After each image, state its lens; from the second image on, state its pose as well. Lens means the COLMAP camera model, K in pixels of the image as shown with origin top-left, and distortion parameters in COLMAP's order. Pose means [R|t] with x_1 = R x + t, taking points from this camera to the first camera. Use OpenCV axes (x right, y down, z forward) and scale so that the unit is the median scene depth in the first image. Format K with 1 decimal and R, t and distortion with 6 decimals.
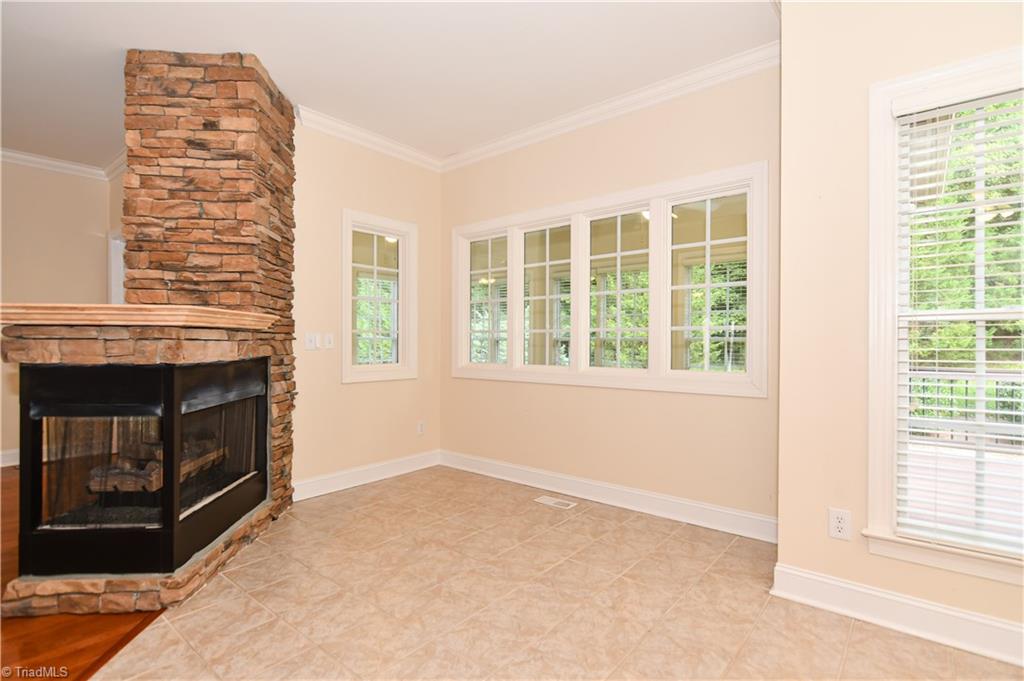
lens RADIAL K [[497.8, 0, 508.0], [0, 497.8, 337.7], [0, 0, 1]] dist [0.013793, -0.007645]
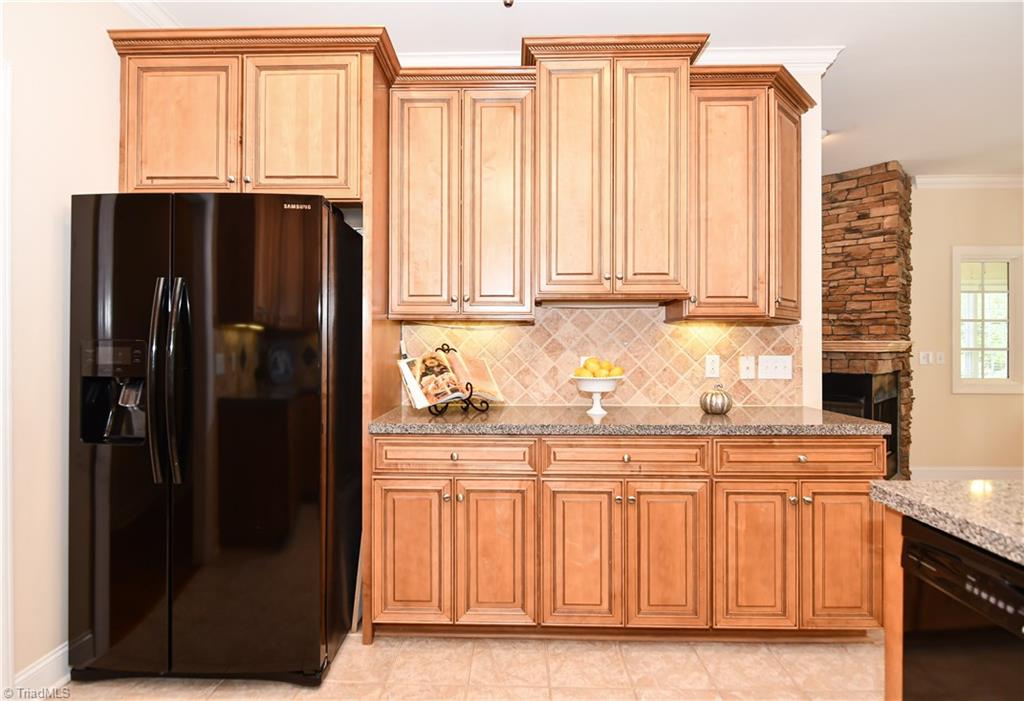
lens RADIAL K [[508.1, 0, 504.4], [0, 508.1, 343.3], [0, 0, 1]] dist [0.001030, 0.000085]
pose [[0.630585, -0.004422, -0.776107, -0.086169], [0.005618, 0.999984, -0.001133, -0.044082], [0.776100, -0.003646, 0.630600, -0.806817]]
